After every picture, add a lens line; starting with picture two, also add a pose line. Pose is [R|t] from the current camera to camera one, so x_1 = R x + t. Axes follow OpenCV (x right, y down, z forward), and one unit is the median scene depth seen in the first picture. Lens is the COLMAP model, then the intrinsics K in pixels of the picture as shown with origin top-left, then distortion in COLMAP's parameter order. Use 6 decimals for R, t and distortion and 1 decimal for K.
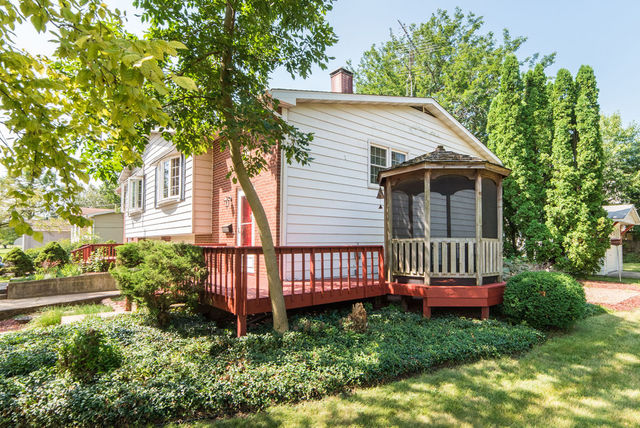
lens RADIAL K [[235.4, 0, 319.8], [0, 235.4, 222.5], [0, 0, 1]] dist [0.000710, 0.000037]
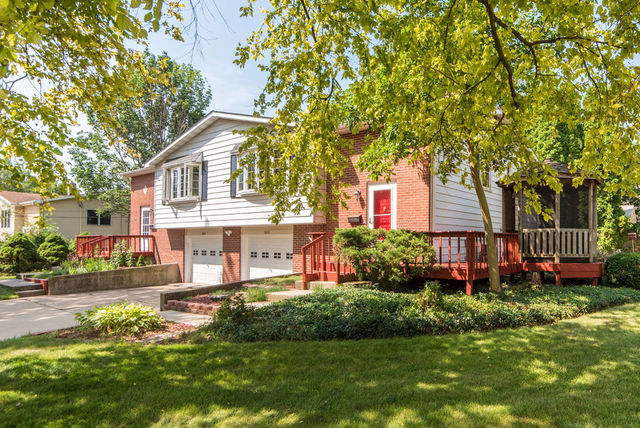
lens RADIAL K [[270.1, 0, 323.6], [0, 270.1, 215.9], [0, 0, 1]] dist [0.000342, -0.000050]
pose [[0.991337, 0.019034, 0.129957, -0.496060], [-0.019012, 0.999818, -0.001415, 0.009675], [-0.129960, -0.001068, 0.991519, -0.169673]]
